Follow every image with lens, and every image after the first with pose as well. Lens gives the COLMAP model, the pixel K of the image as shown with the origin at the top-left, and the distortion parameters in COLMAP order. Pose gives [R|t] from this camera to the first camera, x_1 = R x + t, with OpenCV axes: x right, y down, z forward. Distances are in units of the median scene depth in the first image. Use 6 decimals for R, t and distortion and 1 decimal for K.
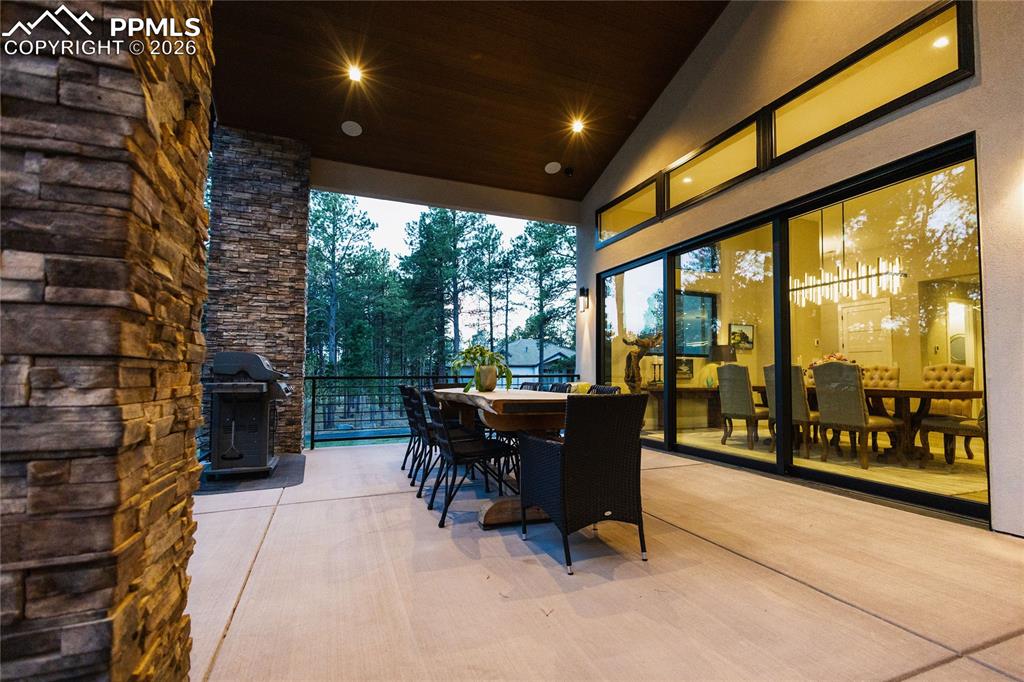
lens RADIAL K [[472.8, 0, 512.0], [0, 472.8, 341.0], [0, 0, 1]] dist [0.000179, 0.000129]
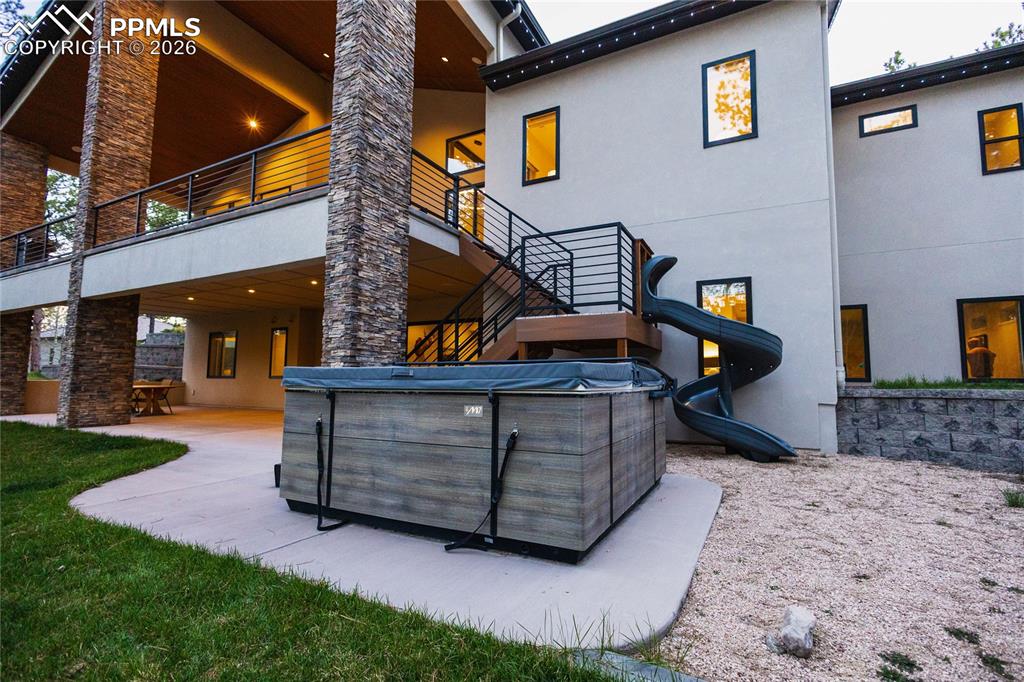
lens RADIAL K [[472.8, 0, 512.0], [0, 472.8, 341.0], [0, 0, 1]] dist [0.000179, 0.000129]
pose [[0.749450, 0.055247, 0.659752, -0.219322], [-0.047031, 0.998437, -0.030182, 0.469257], [-0.660389, -0.008409, 0.750877, -2.197206]]
